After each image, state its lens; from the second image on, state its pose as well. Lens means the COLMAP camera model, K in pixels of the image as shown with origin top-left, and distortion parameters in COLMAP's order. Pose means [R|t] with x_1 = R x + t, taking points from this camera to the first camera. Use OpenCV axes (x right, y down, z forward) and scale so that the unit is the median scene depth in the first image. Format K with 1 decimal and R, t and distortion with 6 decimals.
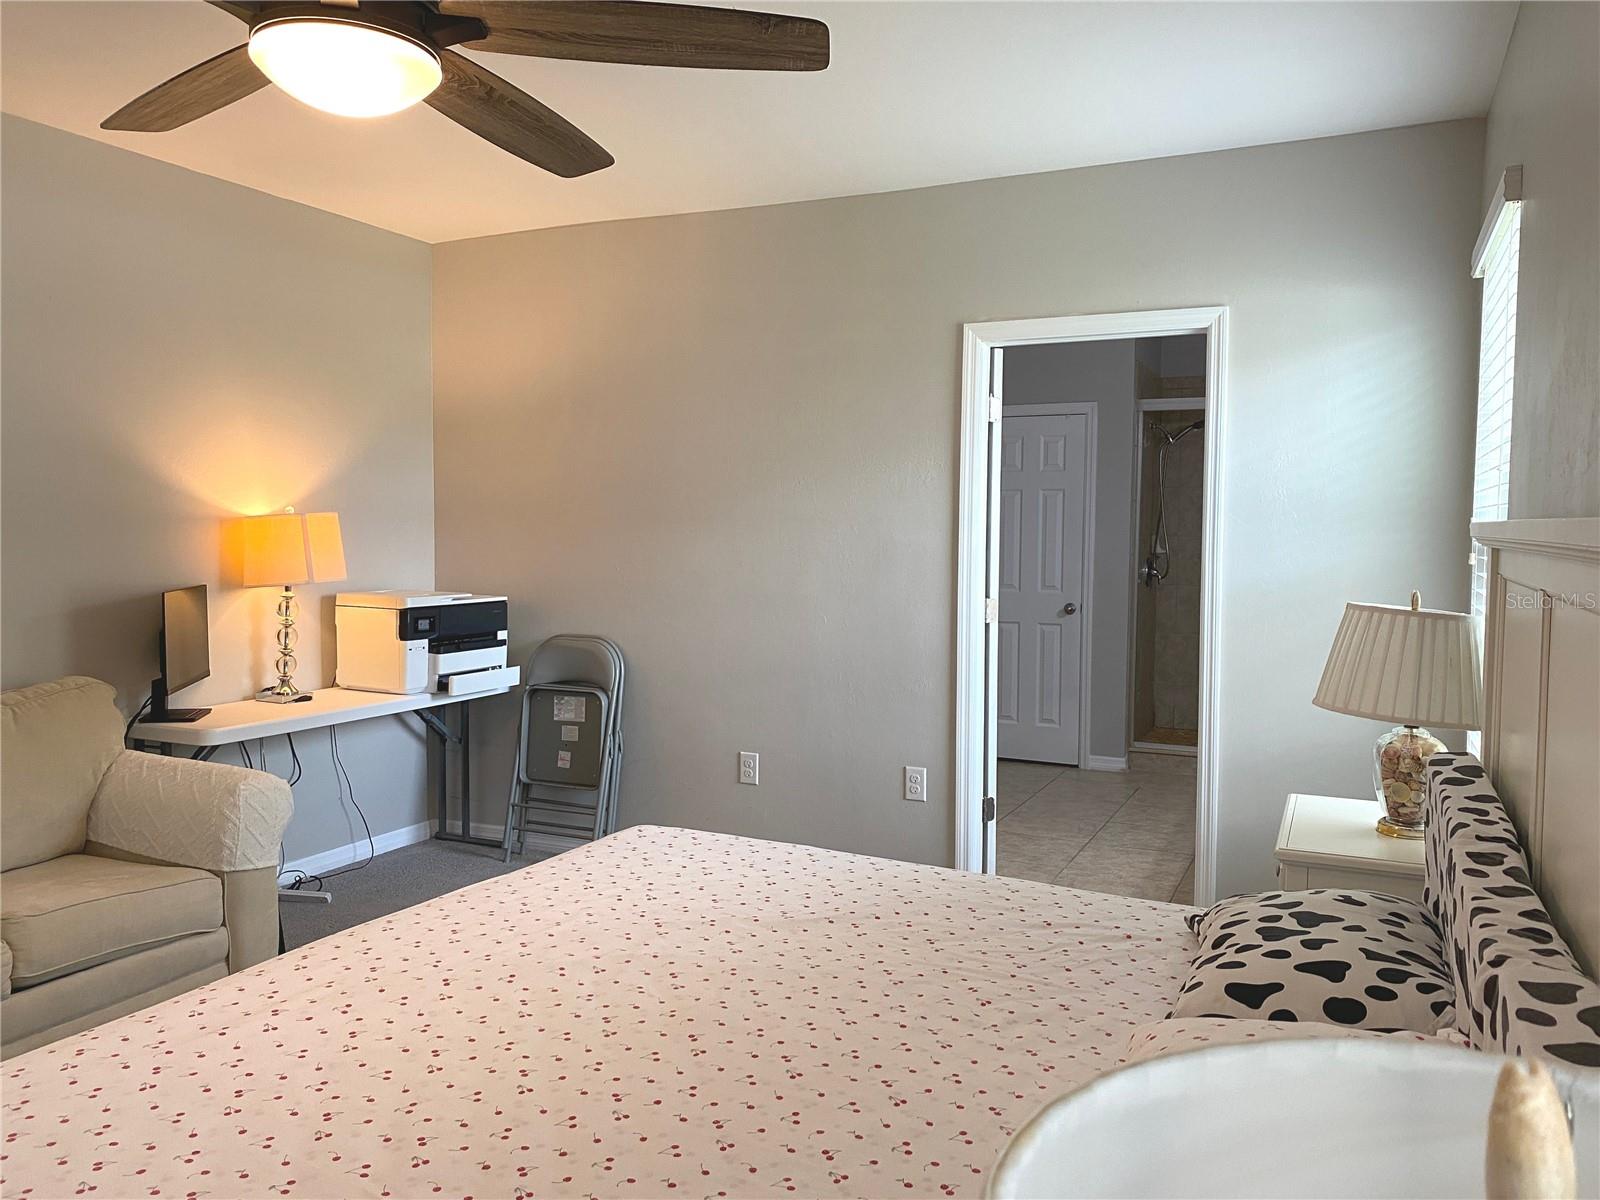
lens RADIAL K [[1243.3, 0, 800.0], [0, 1243.3, 600.0], [0, 0, 1]] dist [0.113213, 0.000066]
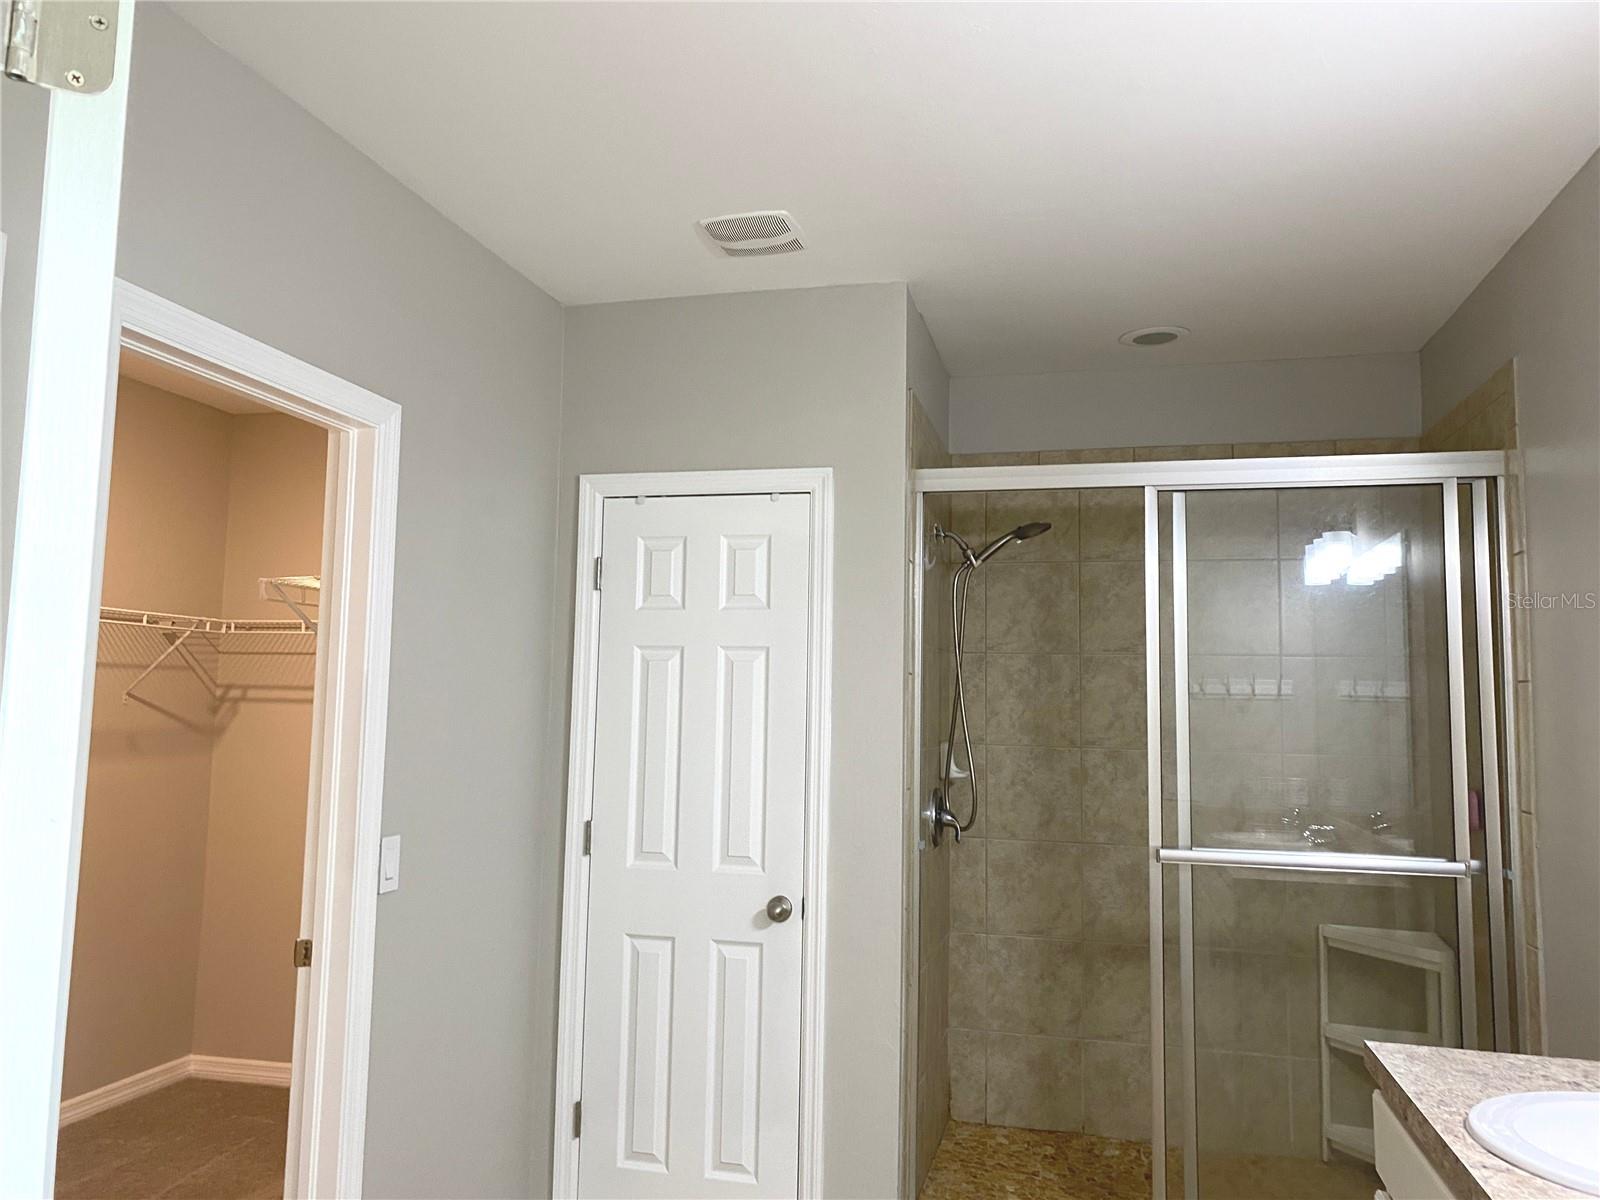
lens RADIAL K [[1216.0, 0, 807.6], [0, 1216.0, 597.9], [0, 0, 1]] dist [0.016007, 0.000969]
pose [[0.981722, 0.025099, 0.188659, 0.136261], [0.003039, 0.989073, -0.147398, -0.038693], [-0.190297, 0.145277, 0.970918, 0.538512]]
